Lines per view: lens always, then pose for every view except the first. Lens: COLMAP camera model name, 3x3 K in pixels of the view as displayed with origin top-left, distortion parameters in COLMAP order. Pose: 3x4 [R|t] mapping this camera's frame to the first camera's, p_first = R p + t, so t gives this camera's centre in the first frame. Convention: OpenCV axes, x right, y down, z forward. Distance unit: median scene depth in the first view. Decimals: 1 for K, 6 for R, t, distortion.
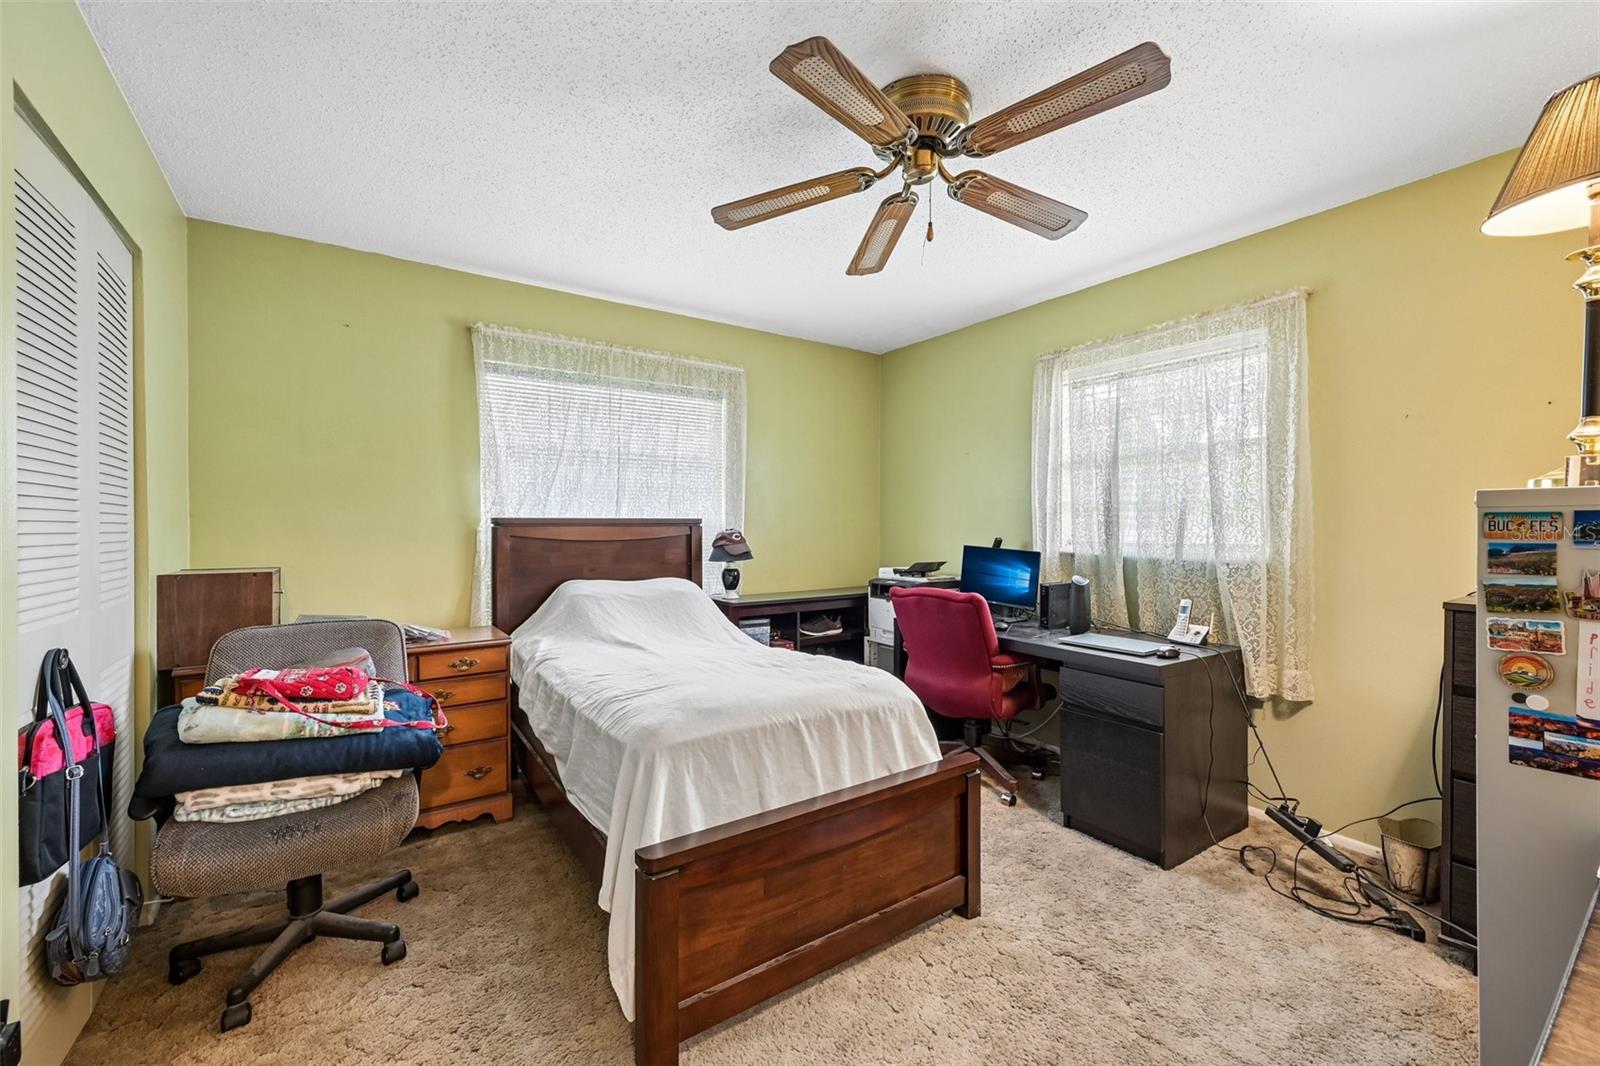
lens RADIAL K [[644.4, 0, 804.0], [0, 644.4, 533.7], [0, 0, 1]] dist [-0.002131, 0.001367]
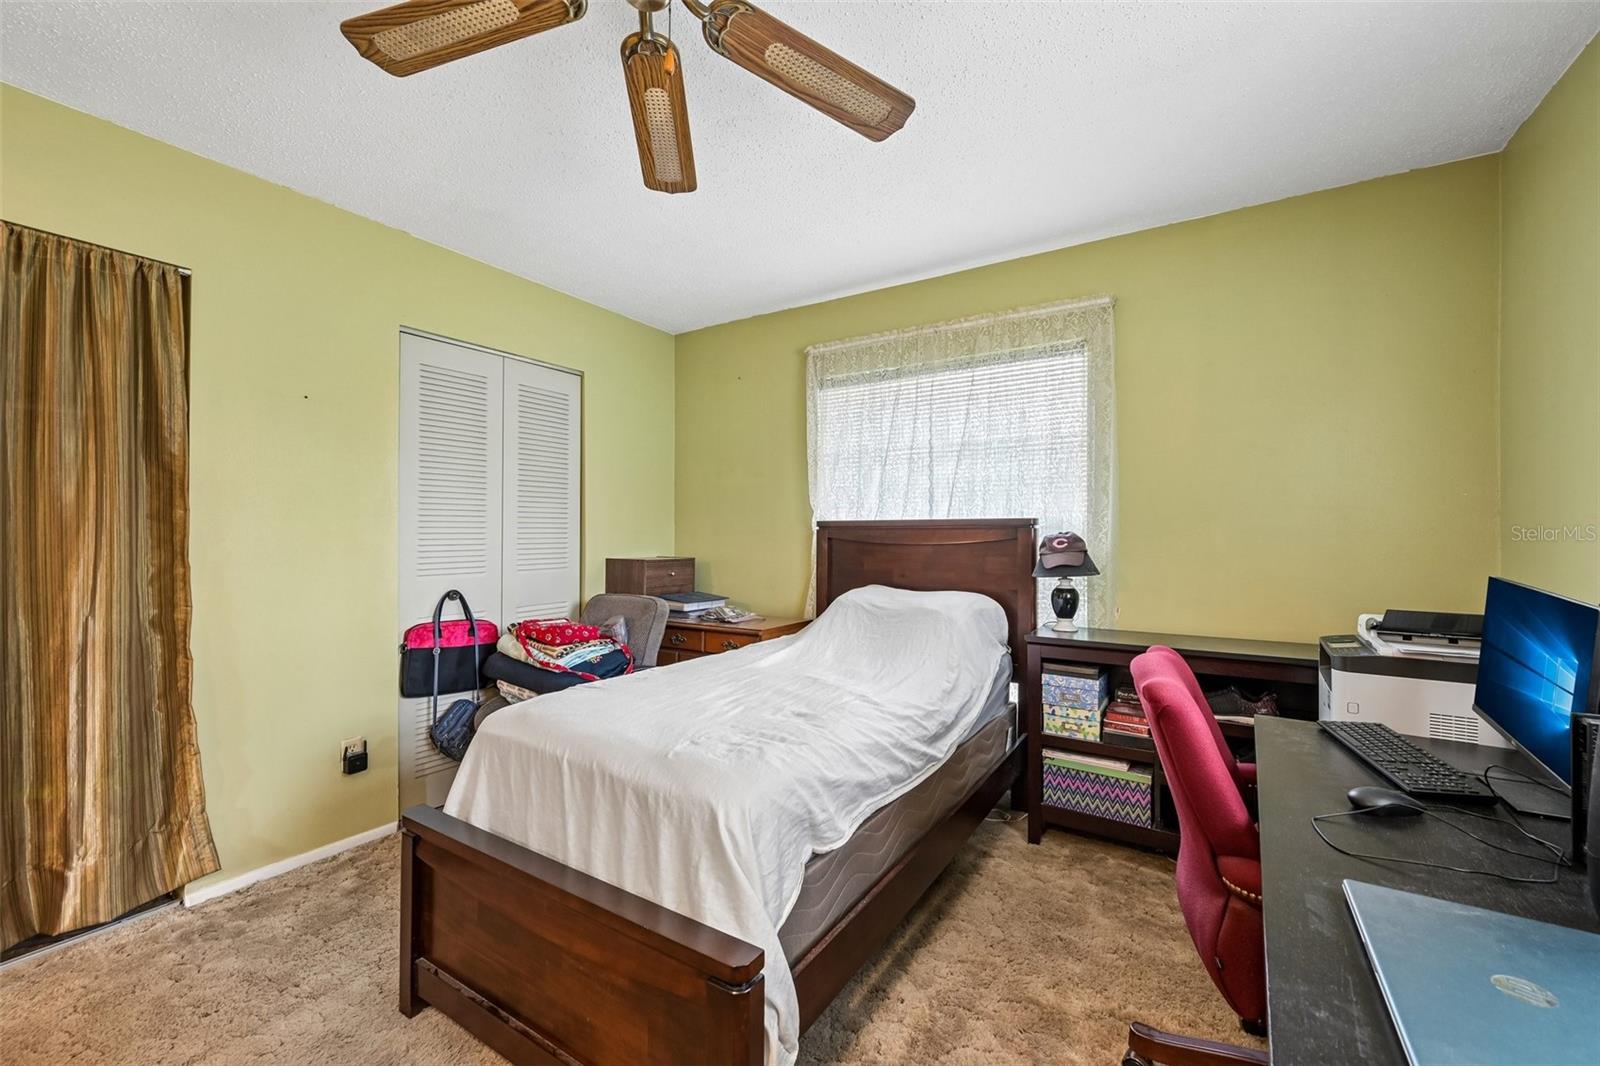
lens RADIAL K [[644.4, 0, 800.9], [0, 644.4, 528.4], [0, 0, 1]] dist [-0.002131, 0.001367]
pose [[0.387601, -0.003074, -0.921822, 0.472911], [-0.007404, 0.999952, -0.006448, -0.005102], [0.921798, 0.009324, 0.387559, 0.506444]]
